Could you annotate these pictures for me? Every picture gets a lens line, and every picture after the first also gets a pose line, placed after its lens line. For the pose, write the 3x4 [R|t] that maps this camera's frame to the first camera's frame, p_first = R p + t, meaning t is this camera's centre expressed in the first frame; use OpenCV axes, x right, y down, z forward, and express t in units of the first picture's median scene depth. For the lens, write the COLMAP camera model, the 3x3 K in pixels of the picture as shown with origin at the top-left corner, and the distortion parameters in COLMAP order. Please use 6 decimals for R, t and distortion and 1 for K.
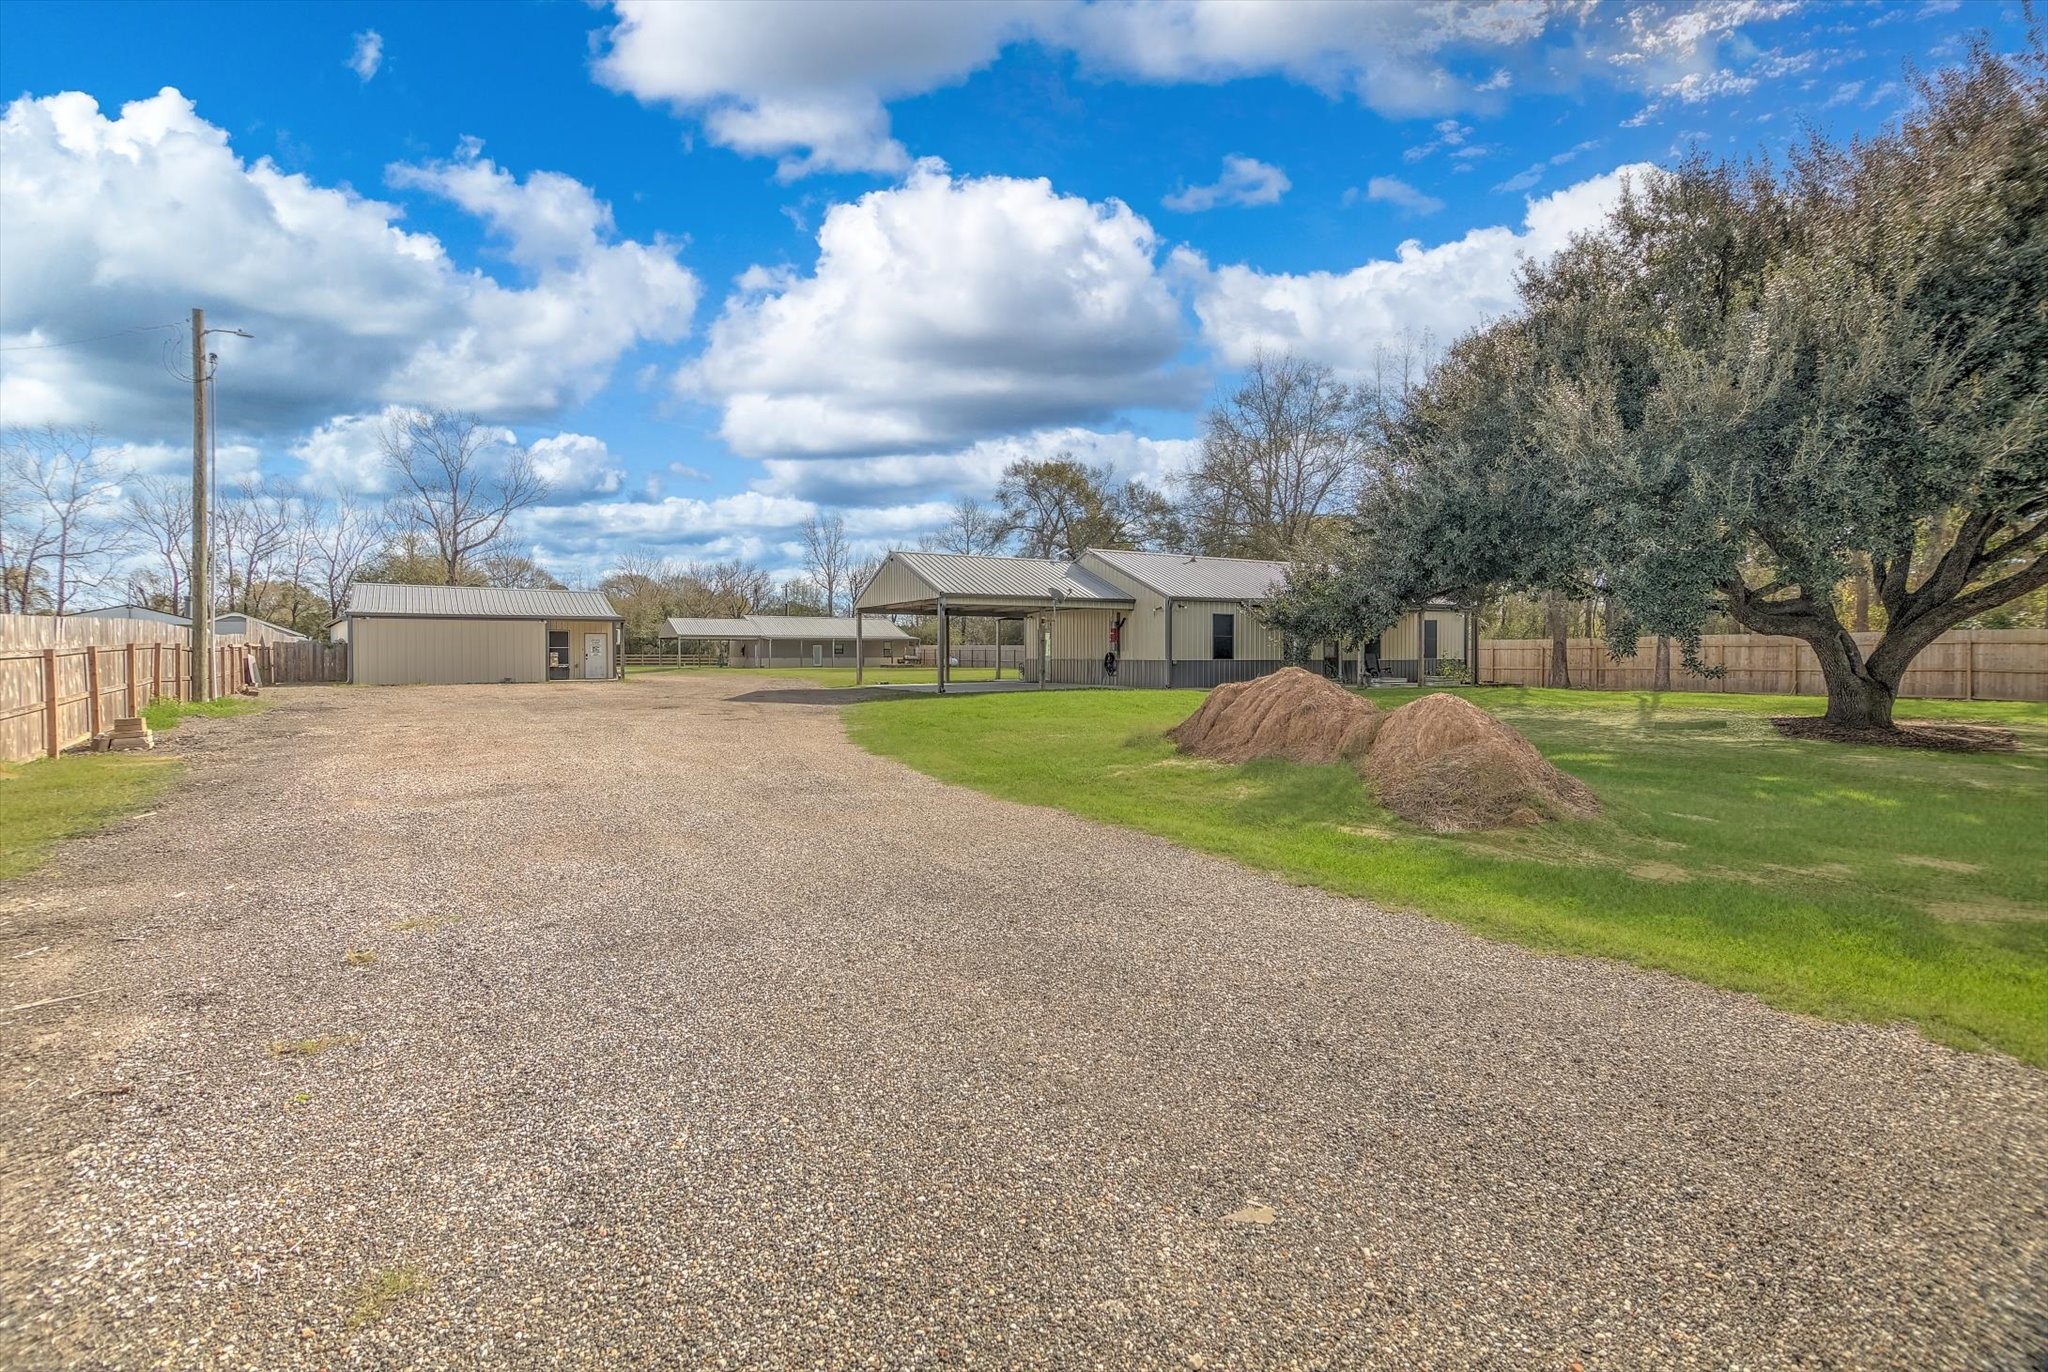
lens RADIAL K [[900.2, 0, 1015.8], [0, 900.2, 667.8], [0, 0, 1]] dist [0.002198, 0.000094]
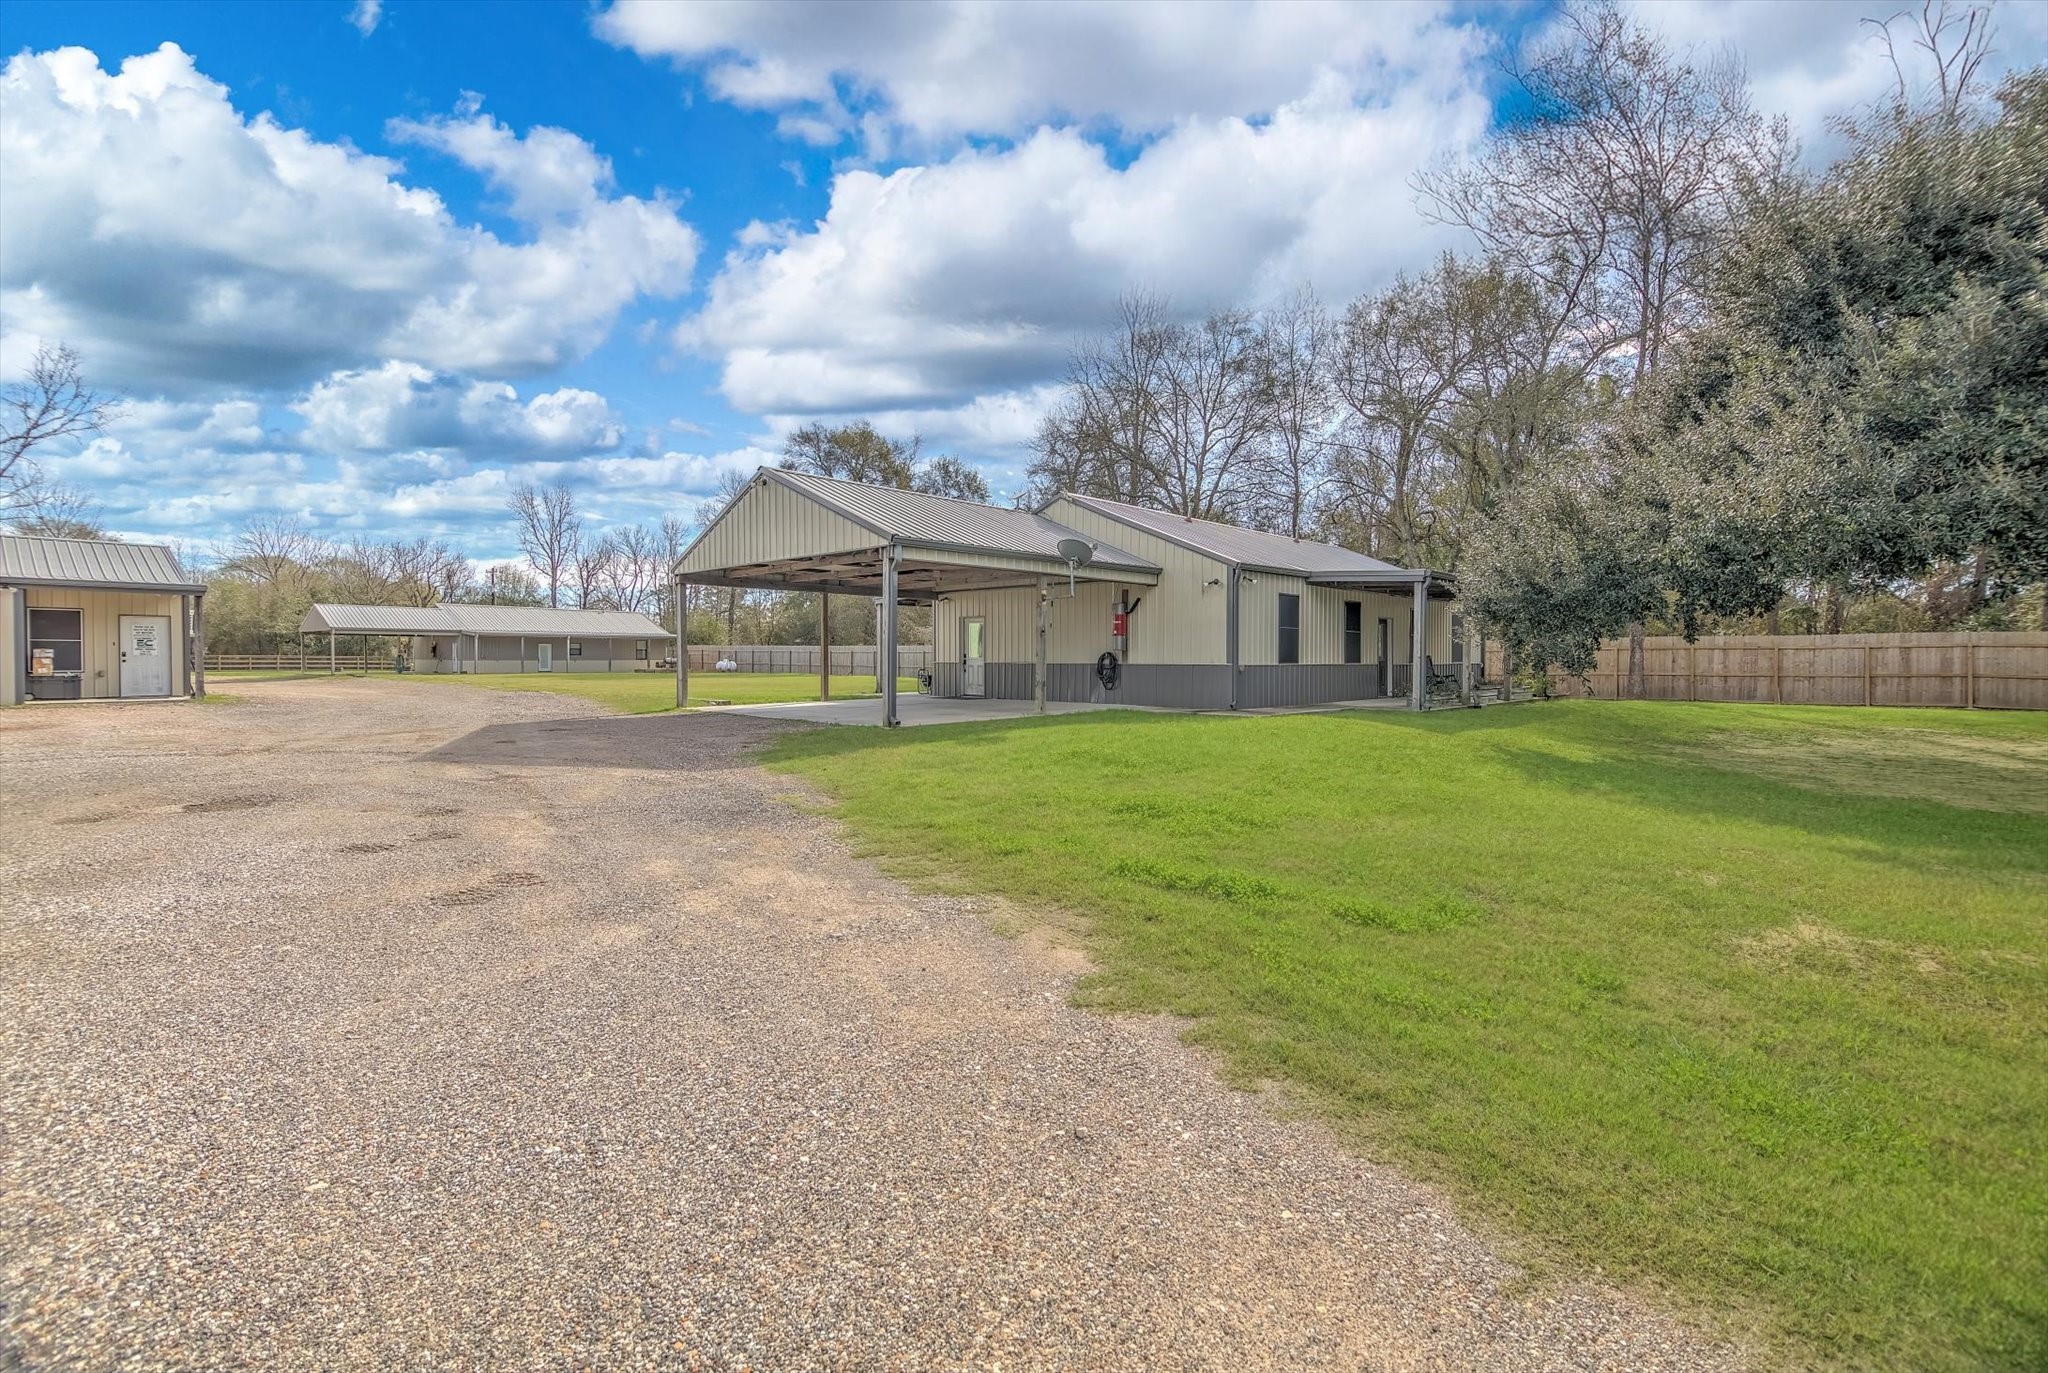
lens RADIAL K [[900.2, 0, 1015.8], [0, 900.2, 668.3], [0, 0, 1]] dist [0.002198, 0.000094]
pose [[0.959616, -0.000828, 0.281313, -0.109501], [0.001638, 0.999995, -0.002643, -0.003212], [-0.281310, 0.002997, 0.959612, 0.321975]]
